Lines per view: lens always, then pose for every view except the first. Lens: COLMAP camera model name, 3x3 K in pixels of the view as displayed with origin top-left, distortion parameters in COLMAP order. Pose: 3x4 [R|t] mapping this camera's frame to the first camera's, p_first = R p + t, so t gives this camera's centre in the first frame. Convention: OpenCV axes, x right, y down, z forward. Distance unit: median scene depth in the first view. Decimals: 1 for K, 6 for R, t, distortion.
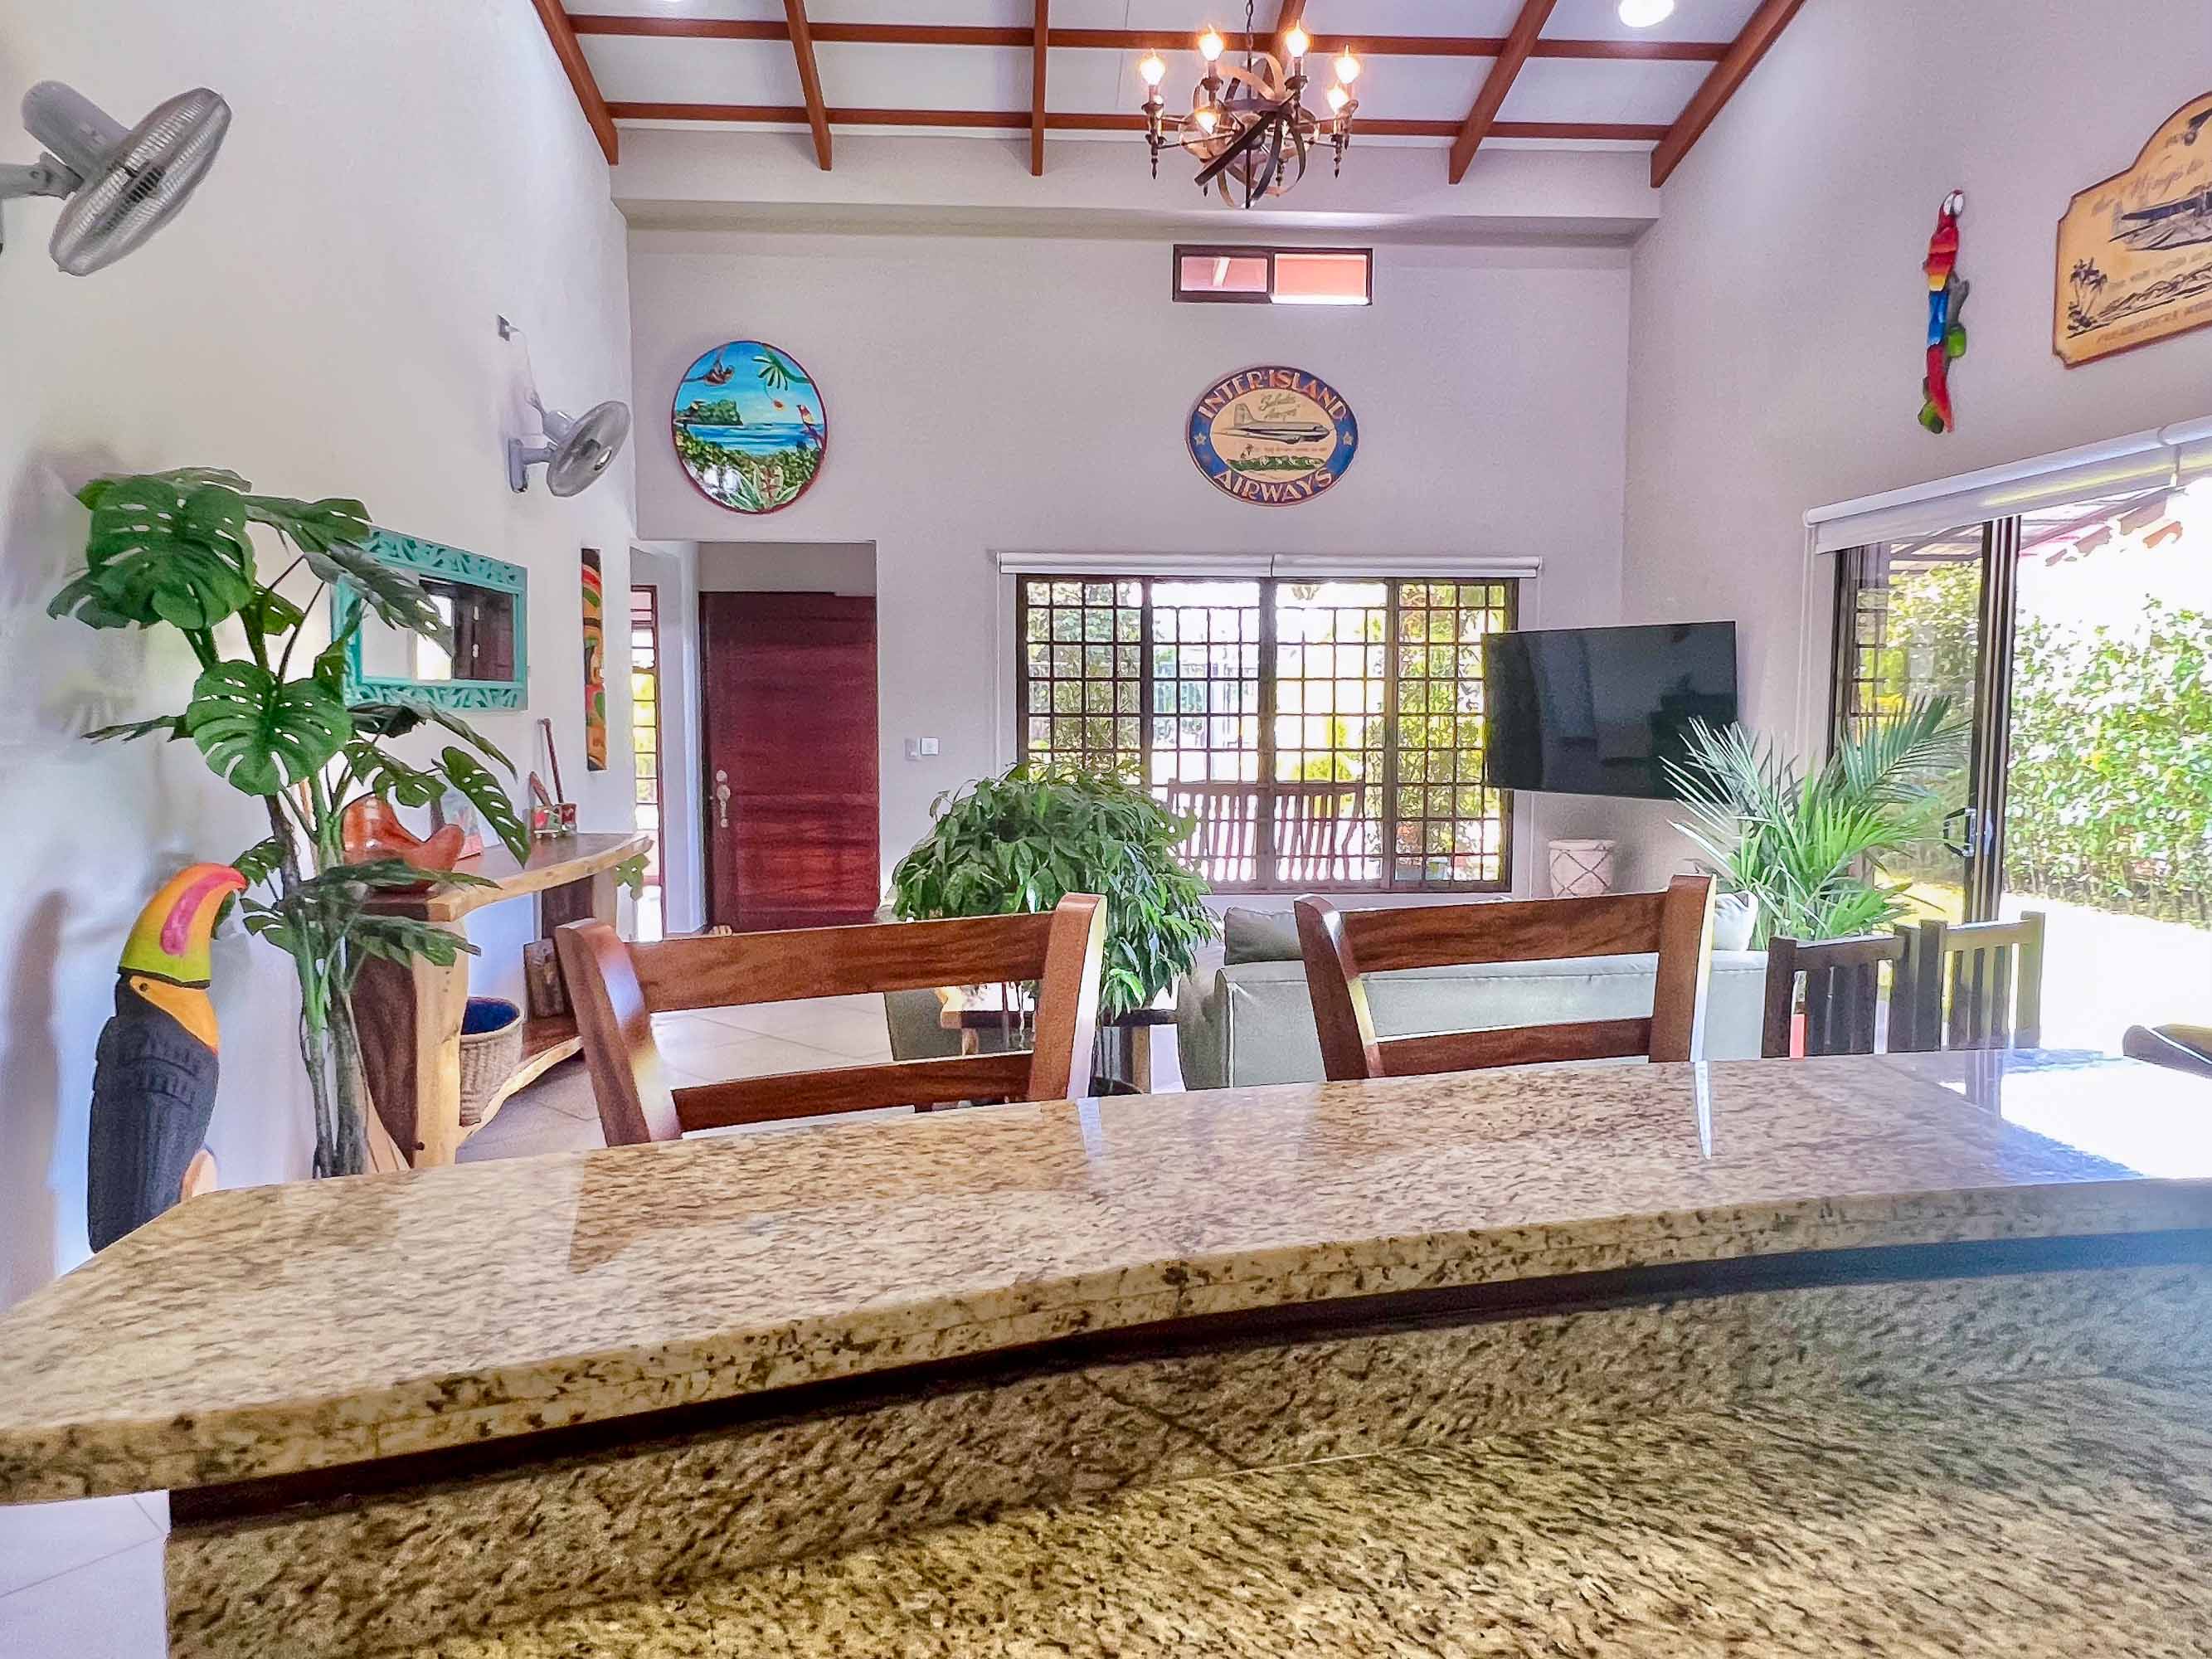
lens RADIAL K [[1413.7, 0, 1102.8], [0, 1413.7, 822.6], [0, 0, 1]] dist [0.002922, -0.004068]
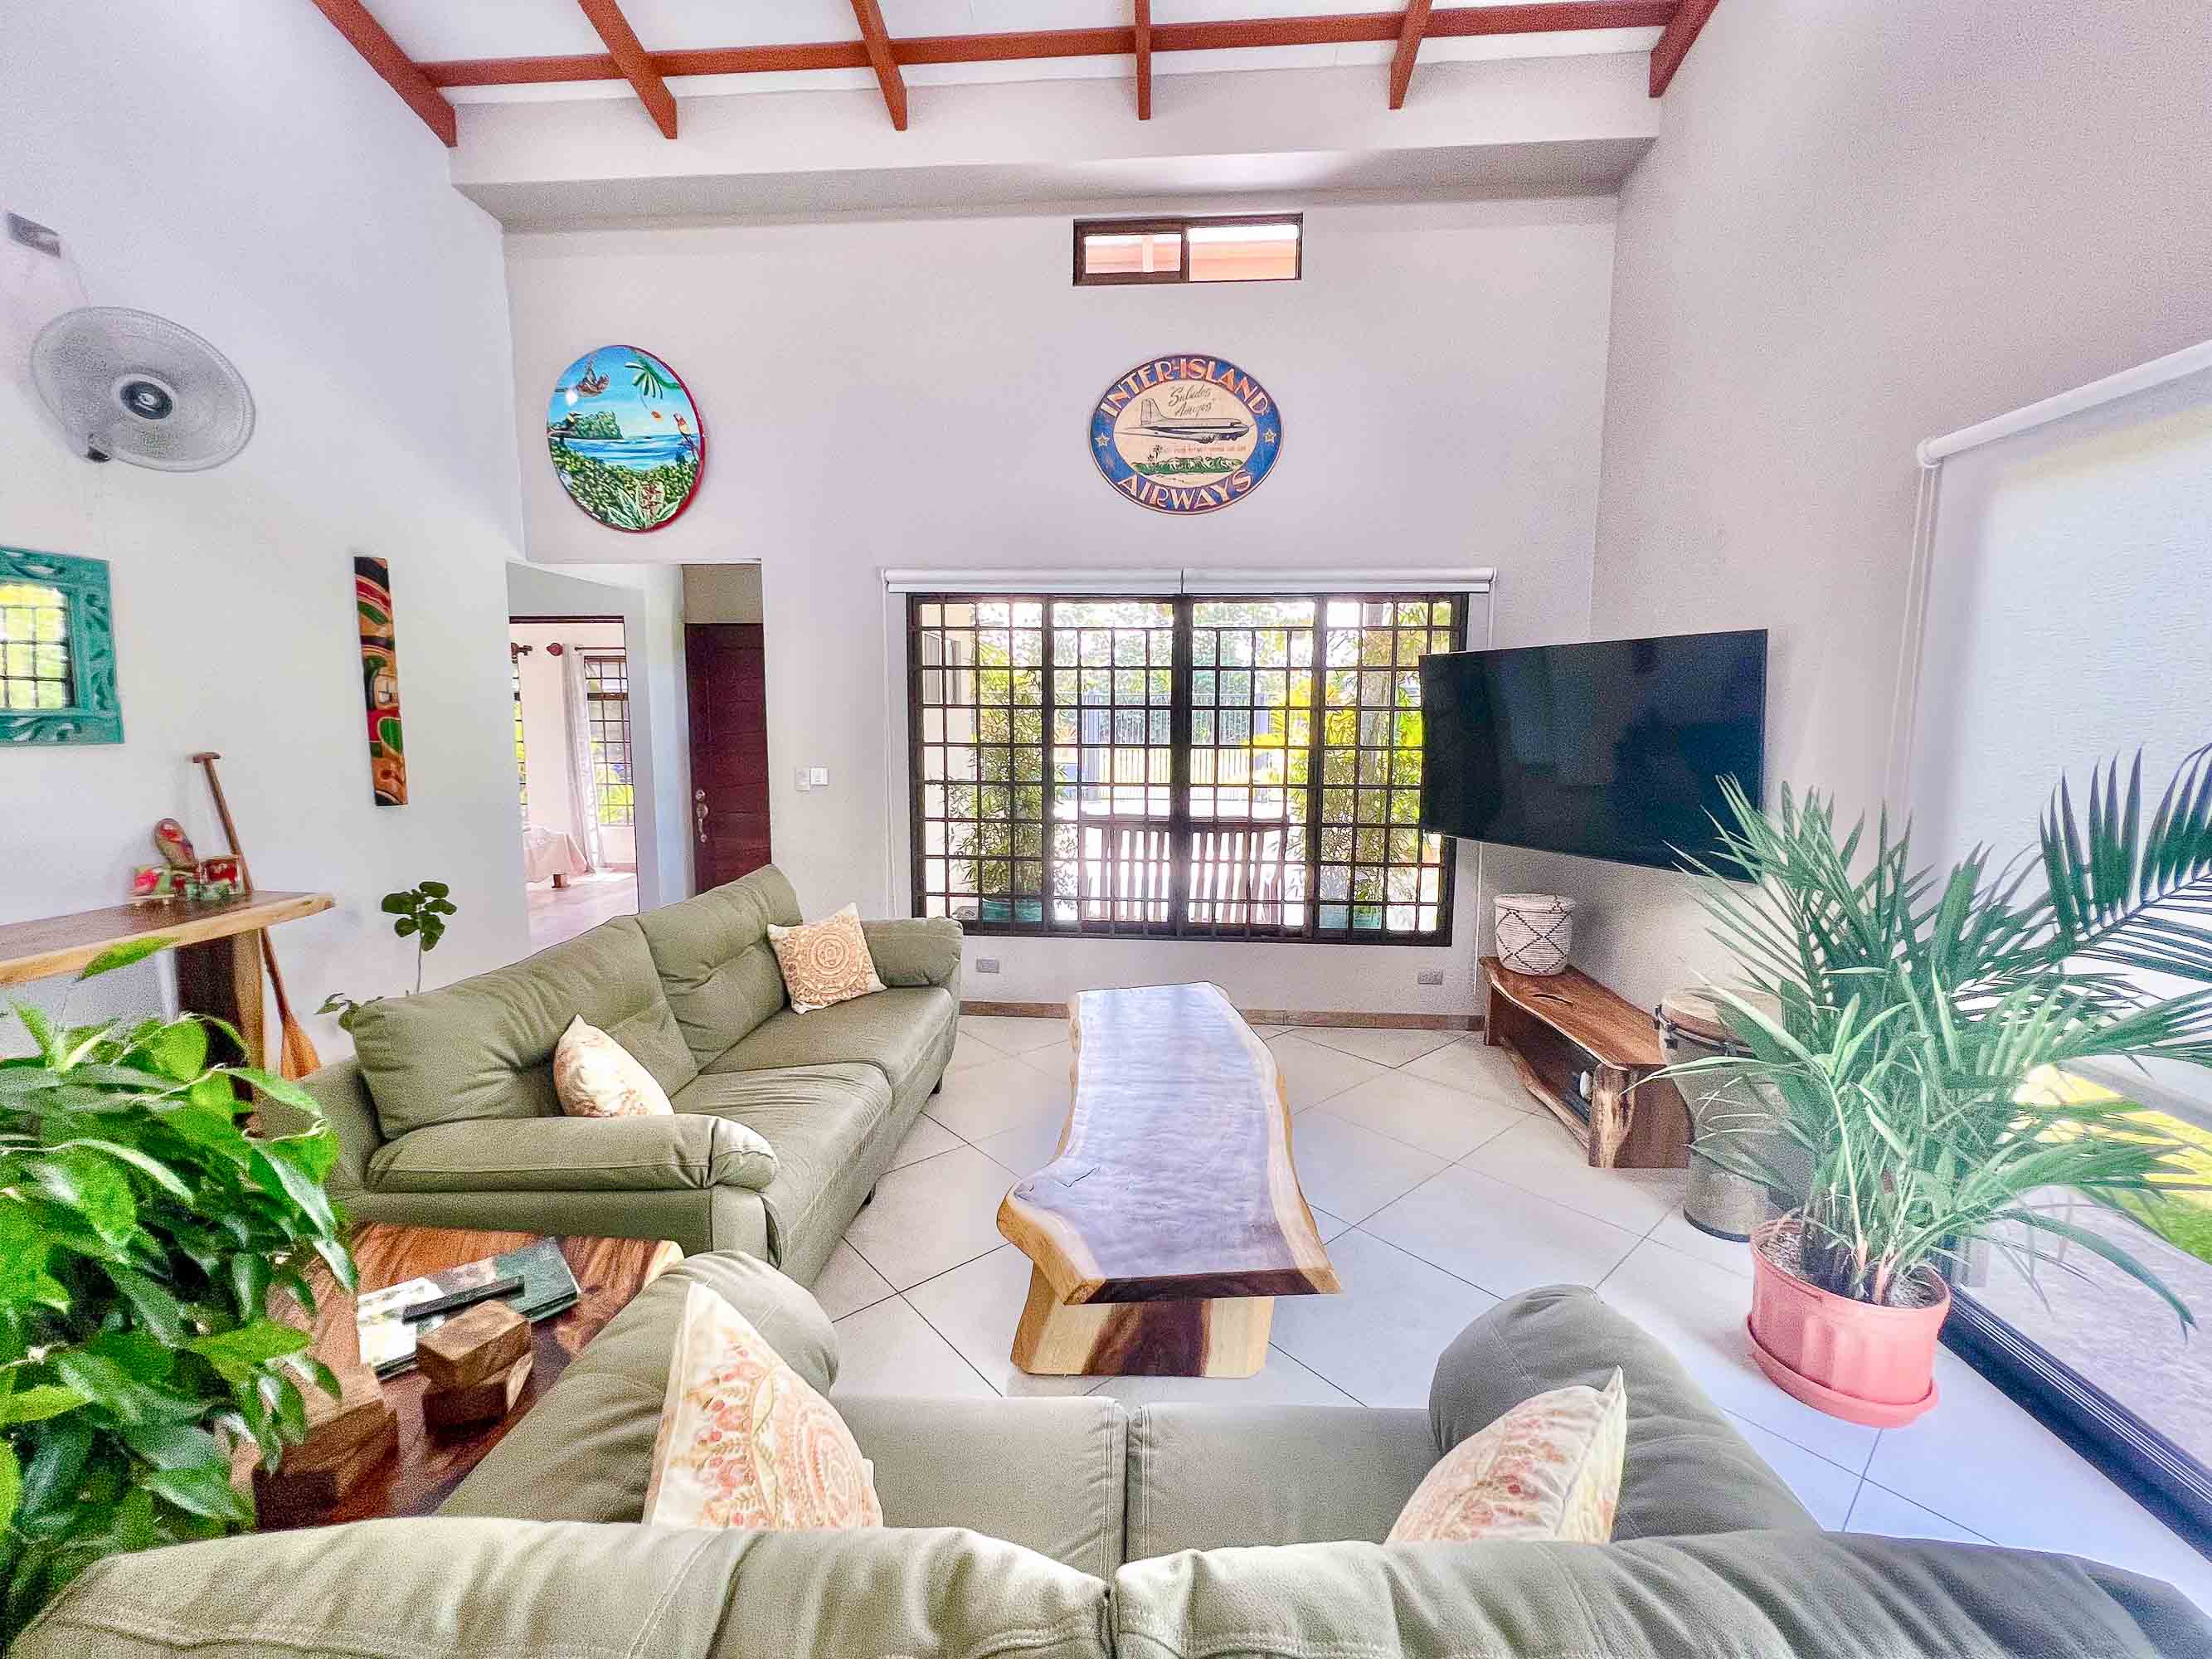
lens RADIAL K [[892.3, 0, 1105.7], [0, 892.3, 819.5], [0, 0, 1]] dist [-0.005815, 0.000446]
pose [[0.992099, 0.019842, -0.123879, 0.146969], [-0.016651, 0.999504, 0.026745, -0.045032], [0.124348, -0.024471, 0.991937, 0.433282]]
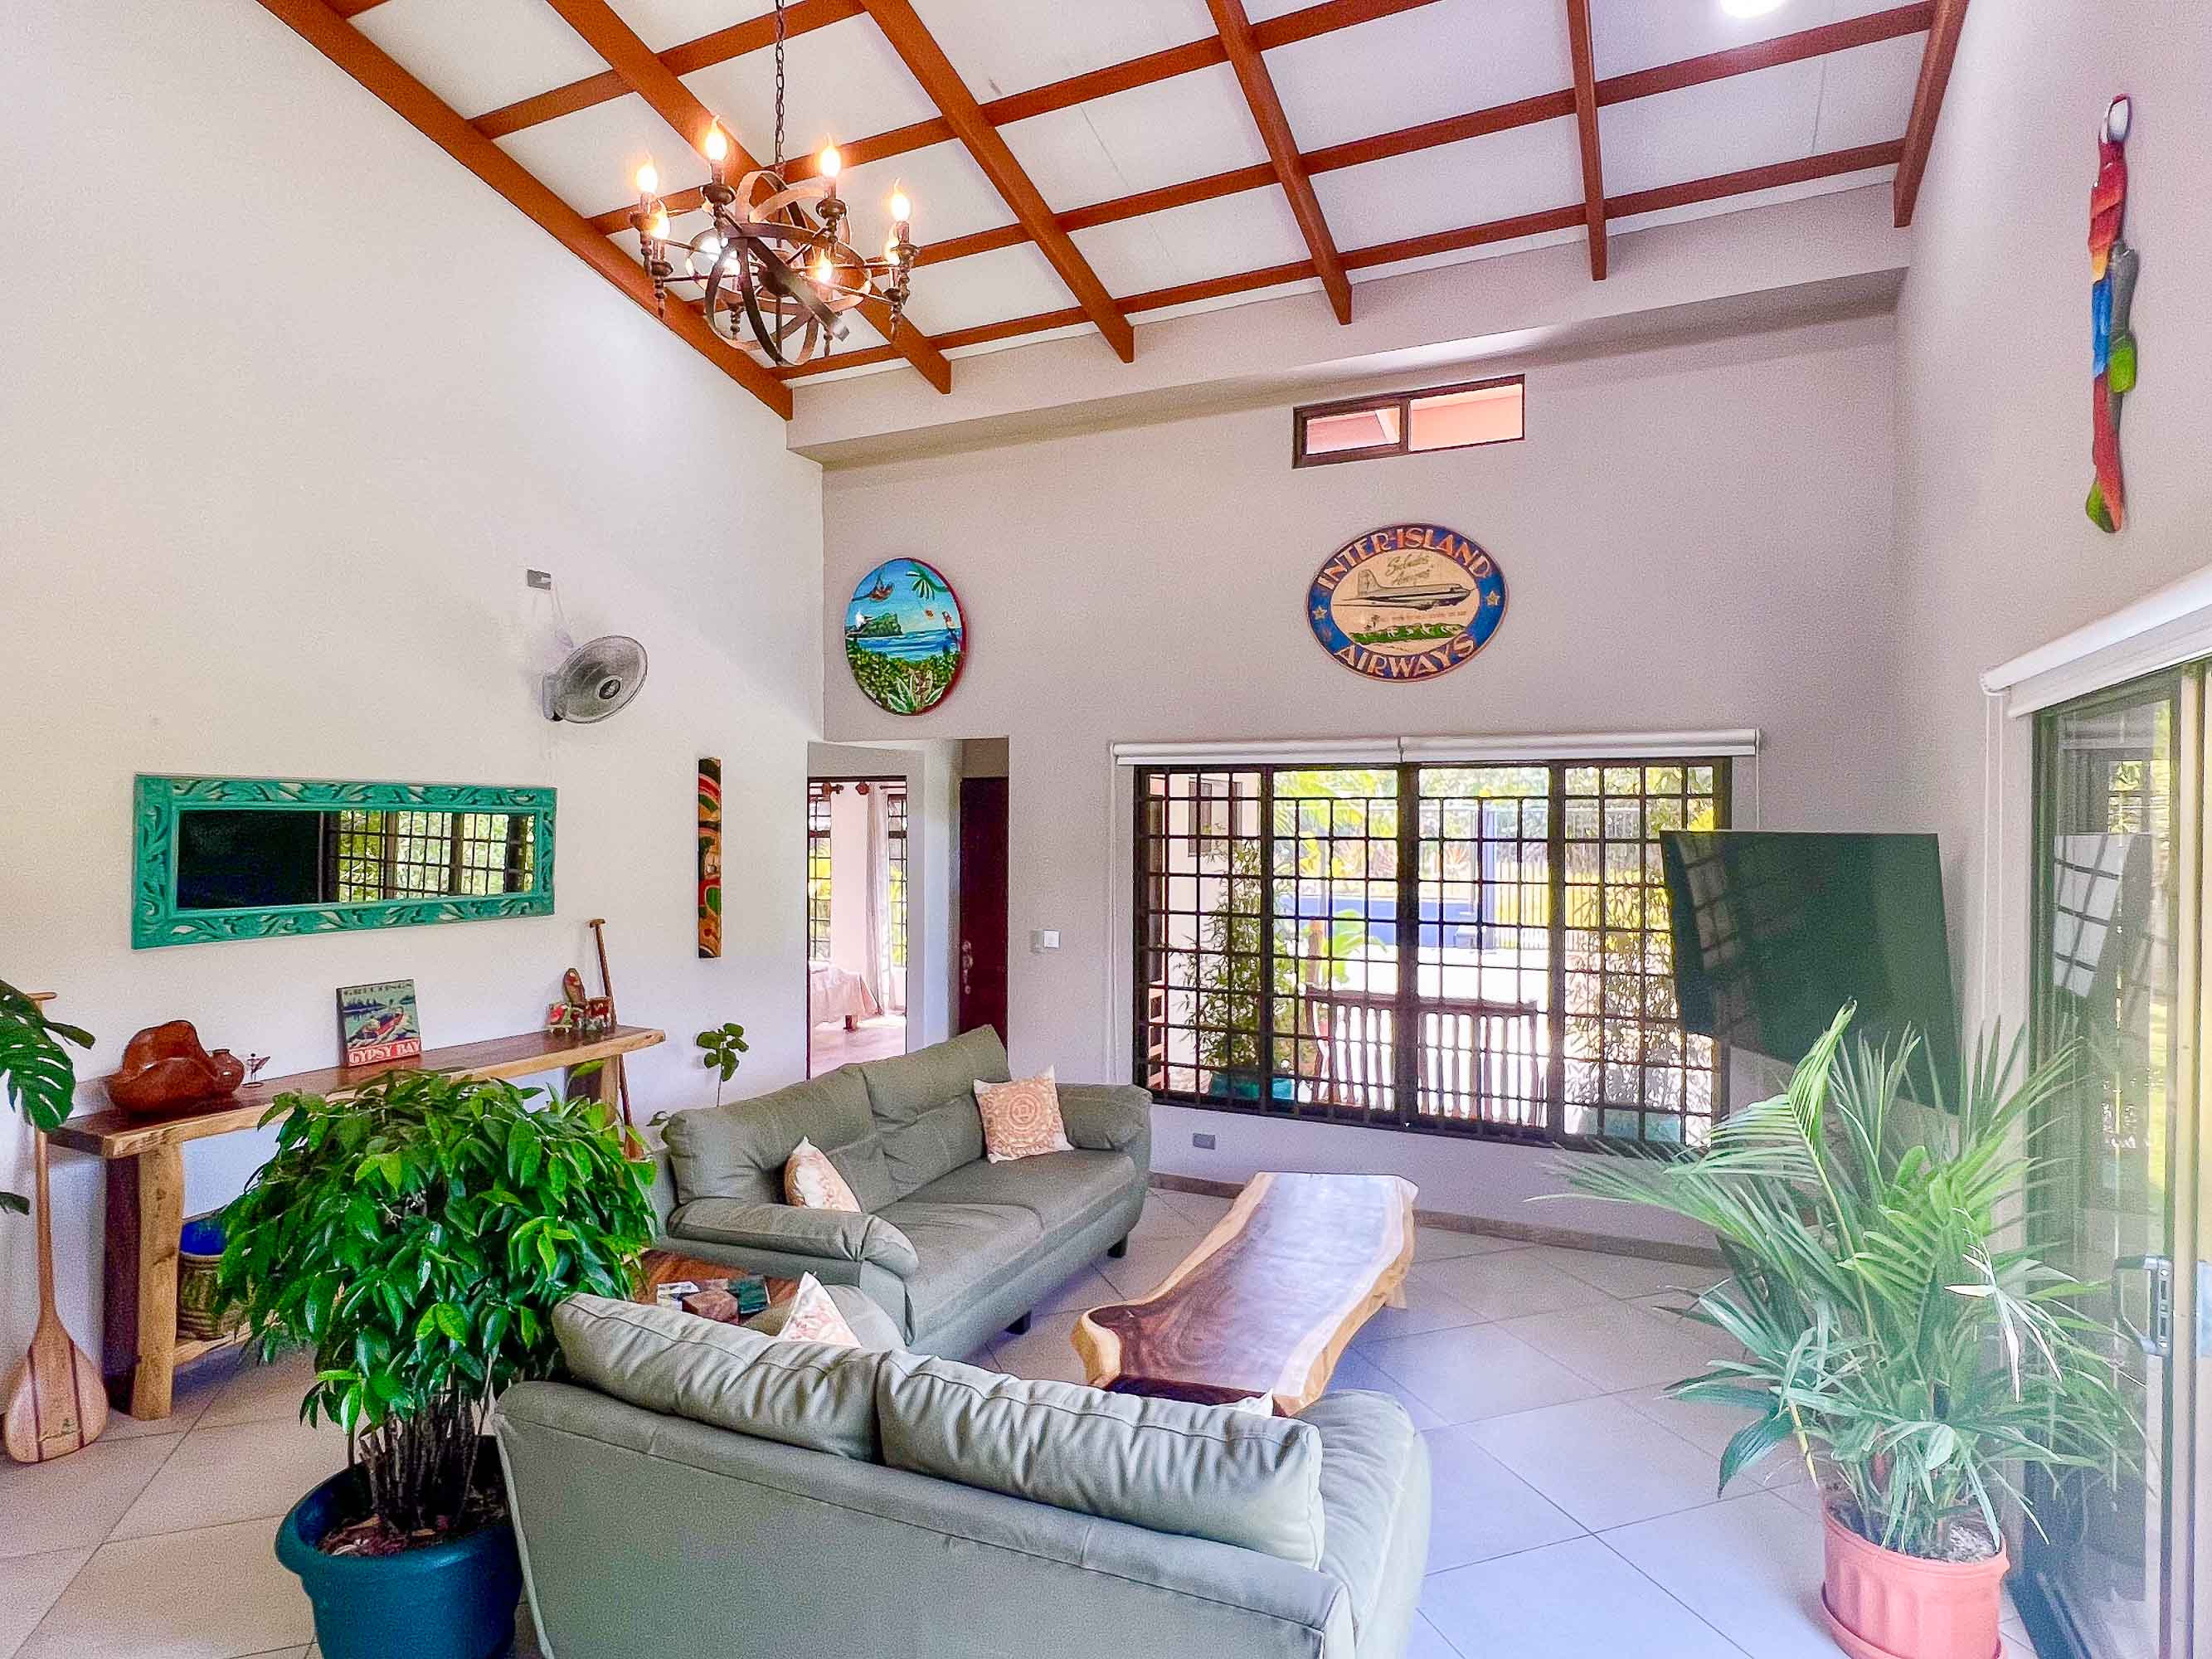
lens RADIAL K [[1189.0, 0, 1113.2], [0, 1189.0, 831.0], [0, 0, 1]] dist [-0.001593, -0.001336]
pose [[0.882904, 0.006568, -0.469507, 0.310752], [-0.044659, 0.996544, -0.070040, -0.074786], [0.467424, 0.082806, 0.880146, 0.286447]]
